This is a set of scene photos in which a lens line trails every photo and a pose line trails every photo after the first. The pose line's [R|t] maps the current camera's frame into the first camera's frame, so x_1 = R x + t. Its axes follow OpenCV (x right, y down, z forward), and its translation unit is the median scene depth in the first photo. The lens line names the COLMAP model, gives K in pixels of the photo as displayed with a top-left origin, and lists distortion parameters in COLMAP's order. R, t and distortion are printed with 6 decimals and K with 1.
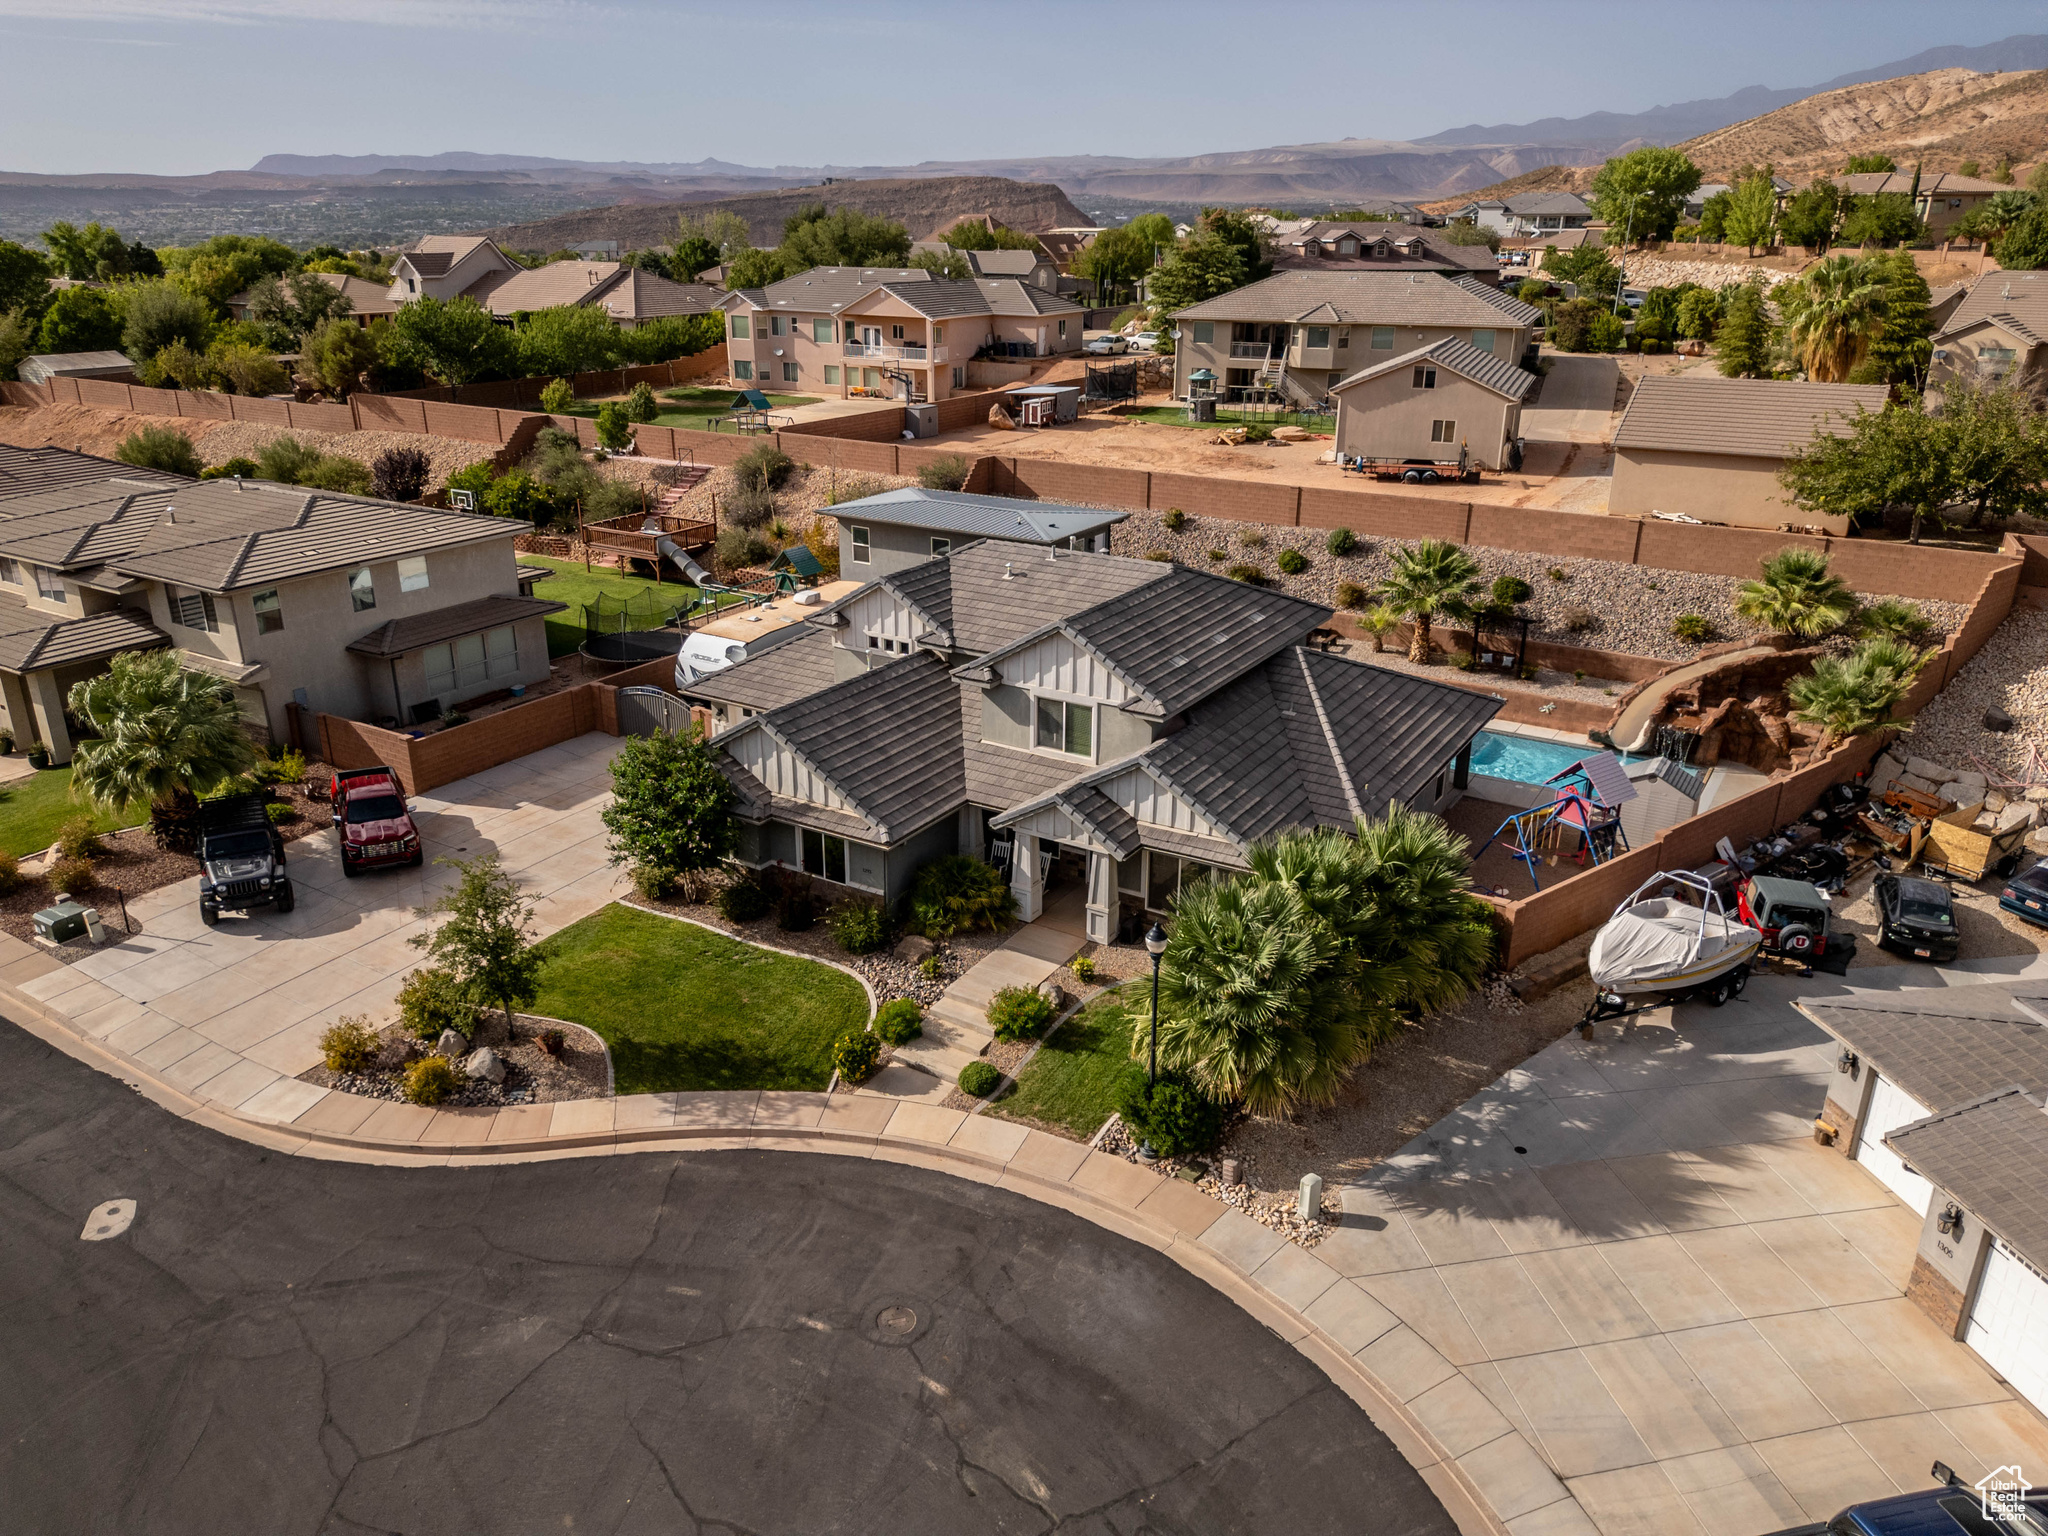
lens RADIAL K [[1442.9, 0, 1026.2], [0, 1442.9, 766.5], [0, 0, 1]] dist [0.065373, -0.062991]
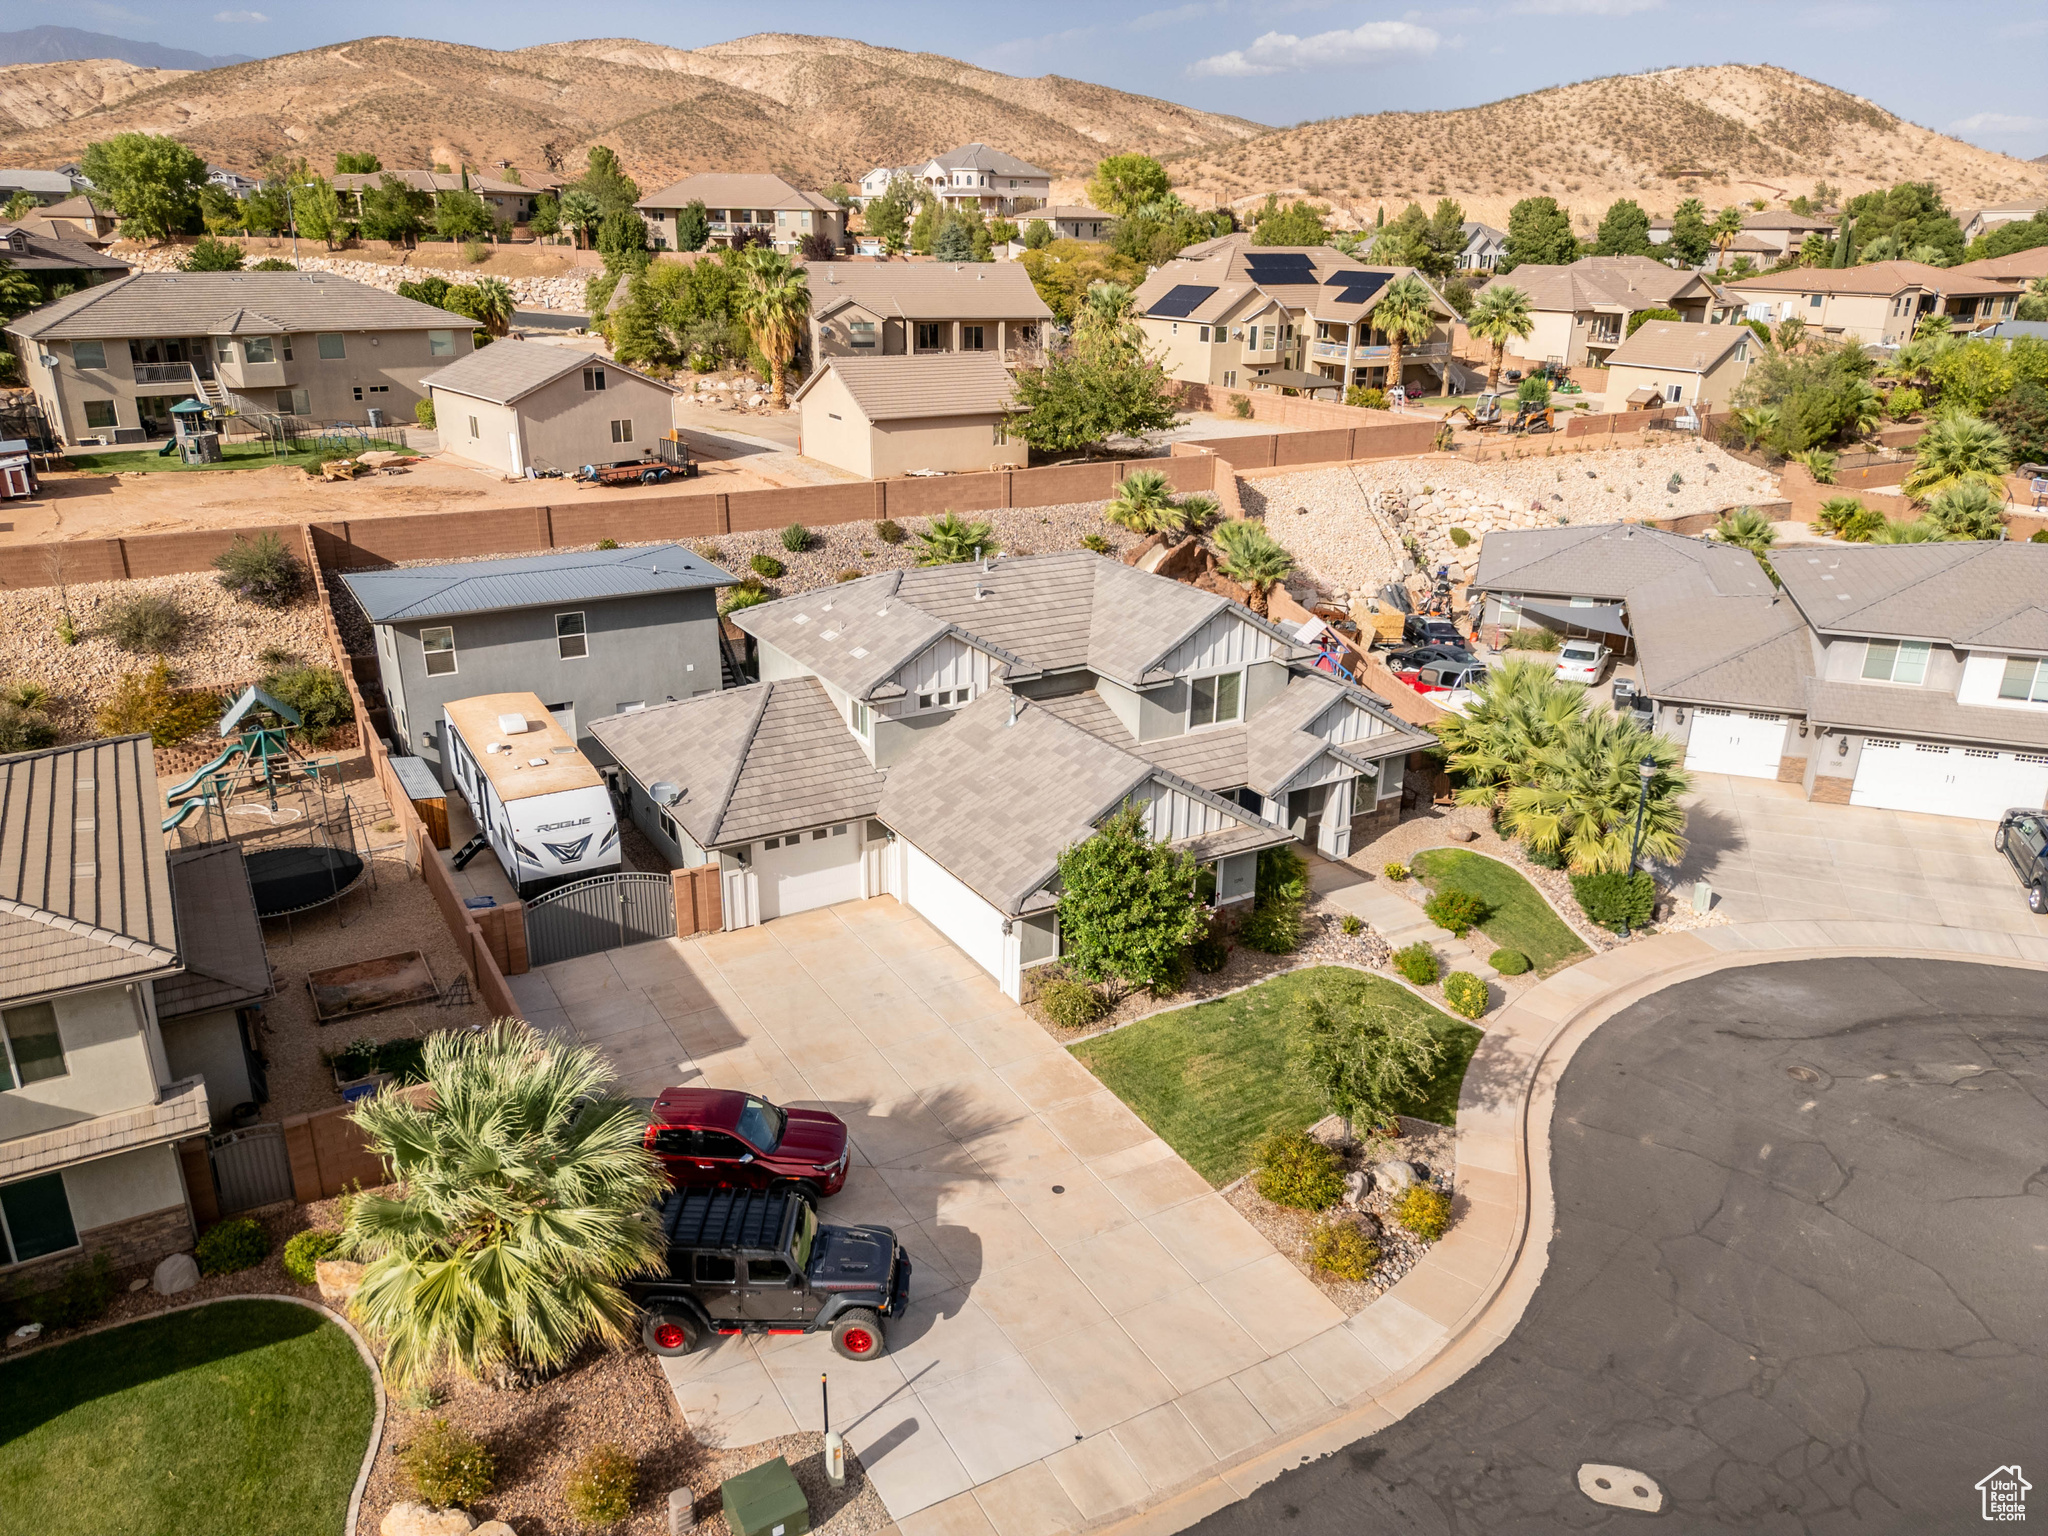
lens RADIAL K [[1442.9, 0, 1026.2], [0, 1442.9, 766.5], [0, 0, 1]] dist [0.065373, -0.062991]
pose [[0.468421, -0.310016, 0.827328, -0.988368], [0.305238, 0.935541, 0.177744, -0.225096], [-0.829103, 0.169273, 0.532856, 0.582568]]
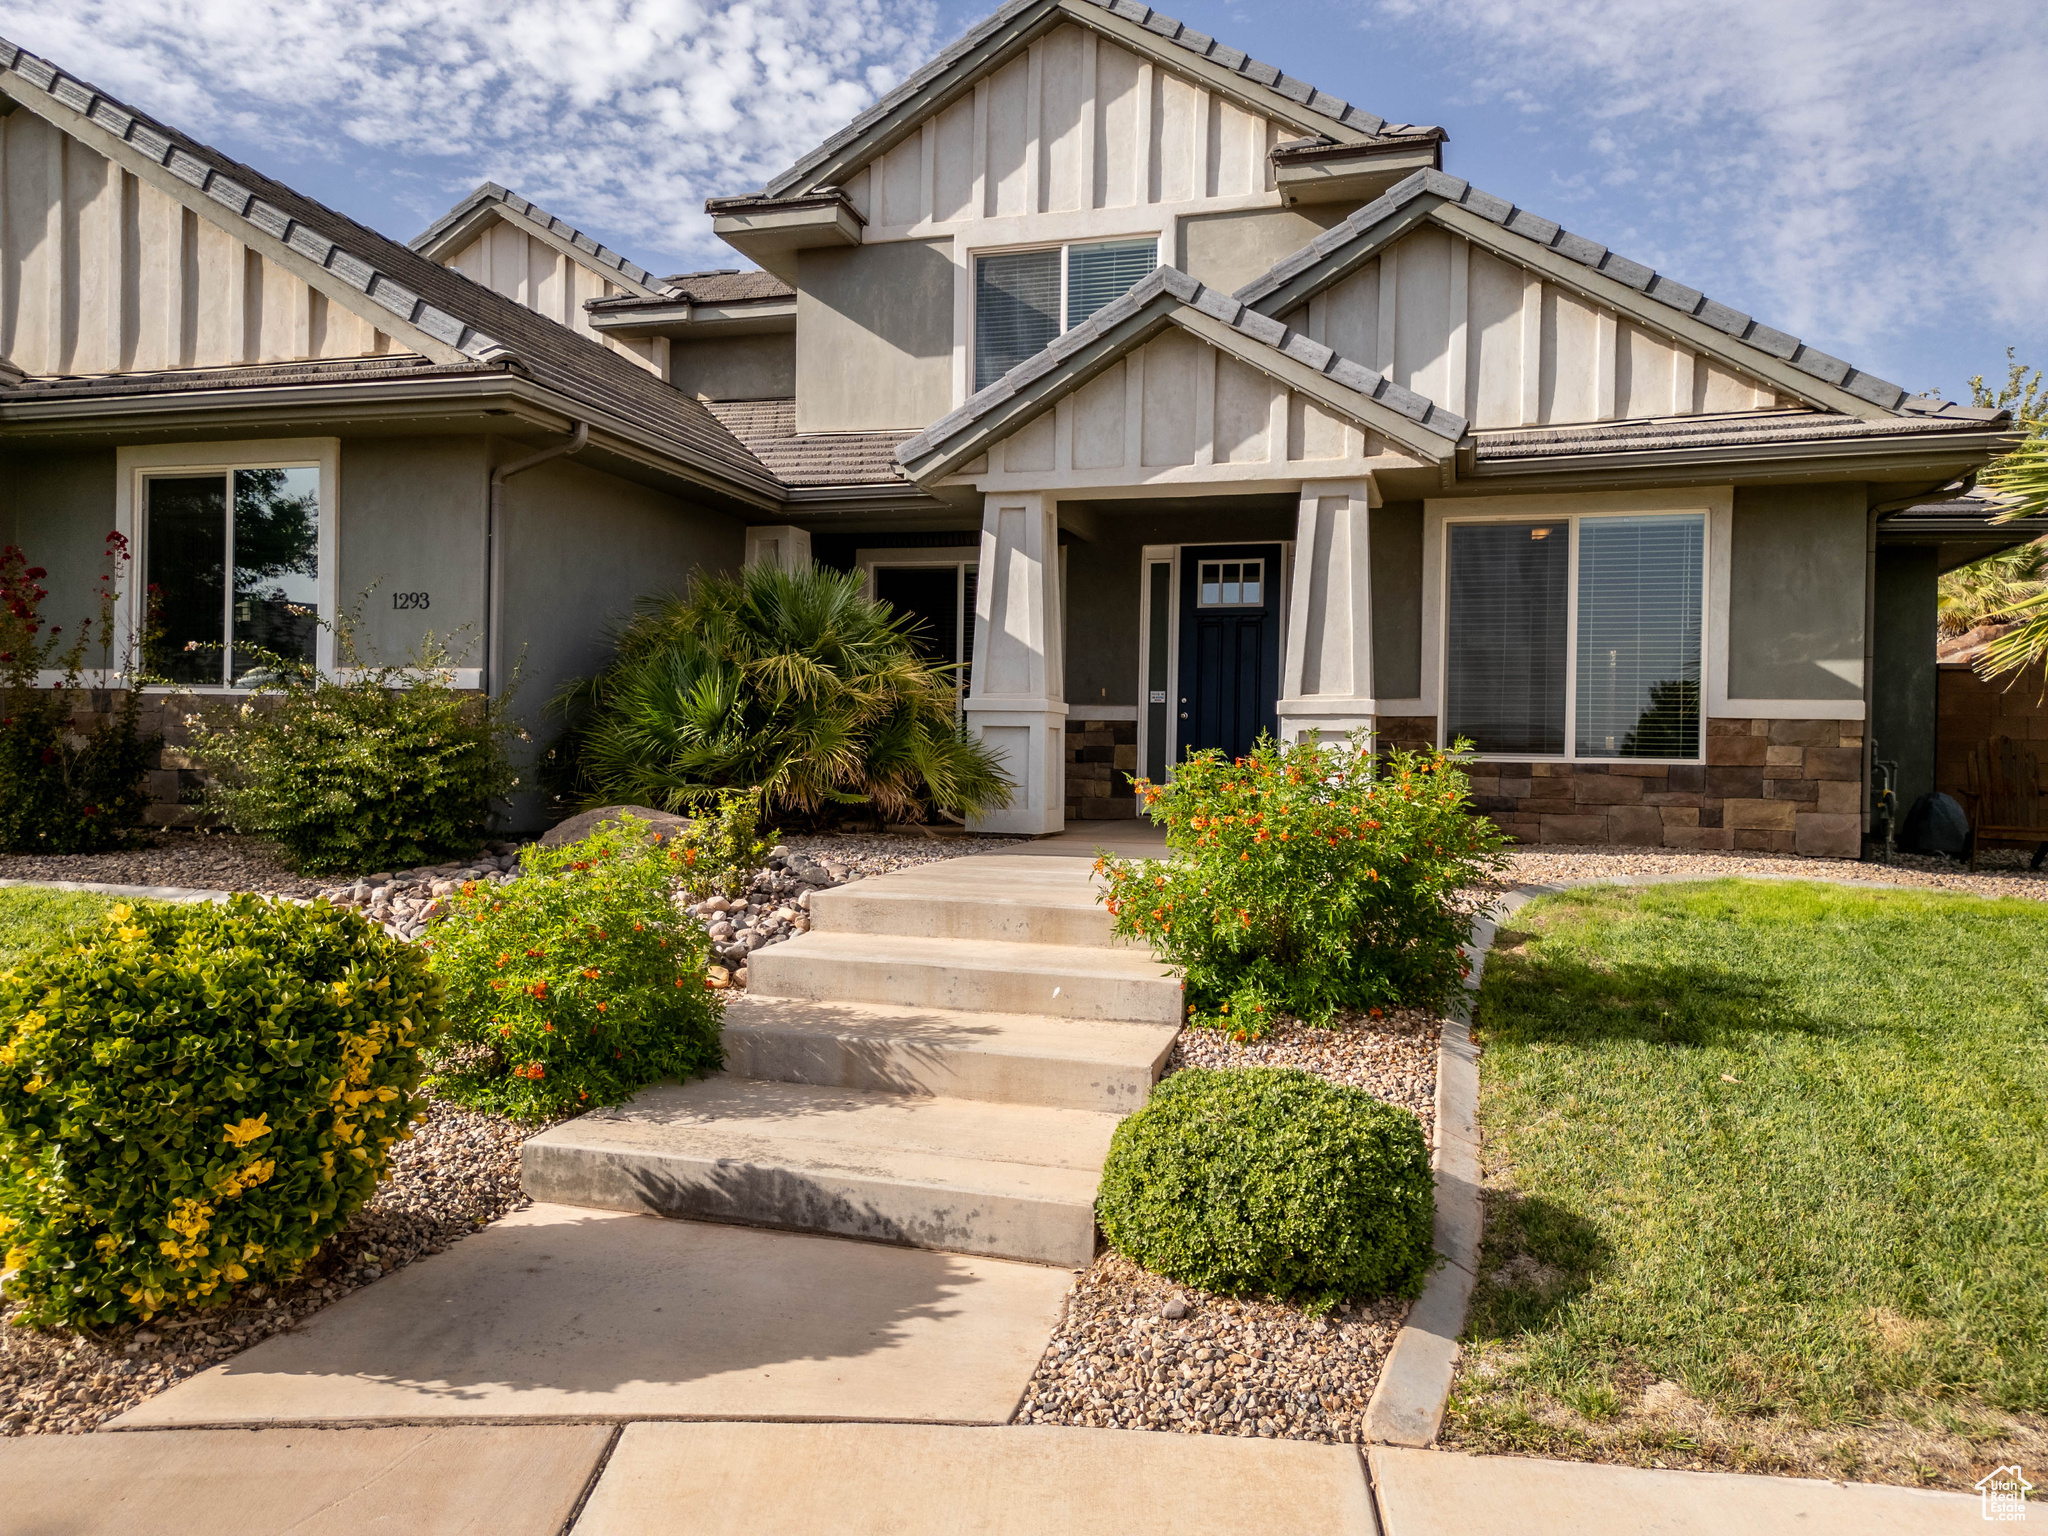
lens RADIAL K [[1449.0, 0, 1034.7], [0, 1449.0, 768.5], [0, 0, 1]] dist [0.060269, -0.063688]
pose [[0.963497, 0.006701, 0.267636, -0.075154], [0.085728, 0.939325, -0.332142, 0.193104], [-0.253623, 0.342962, 0.904463, 0.763625]]
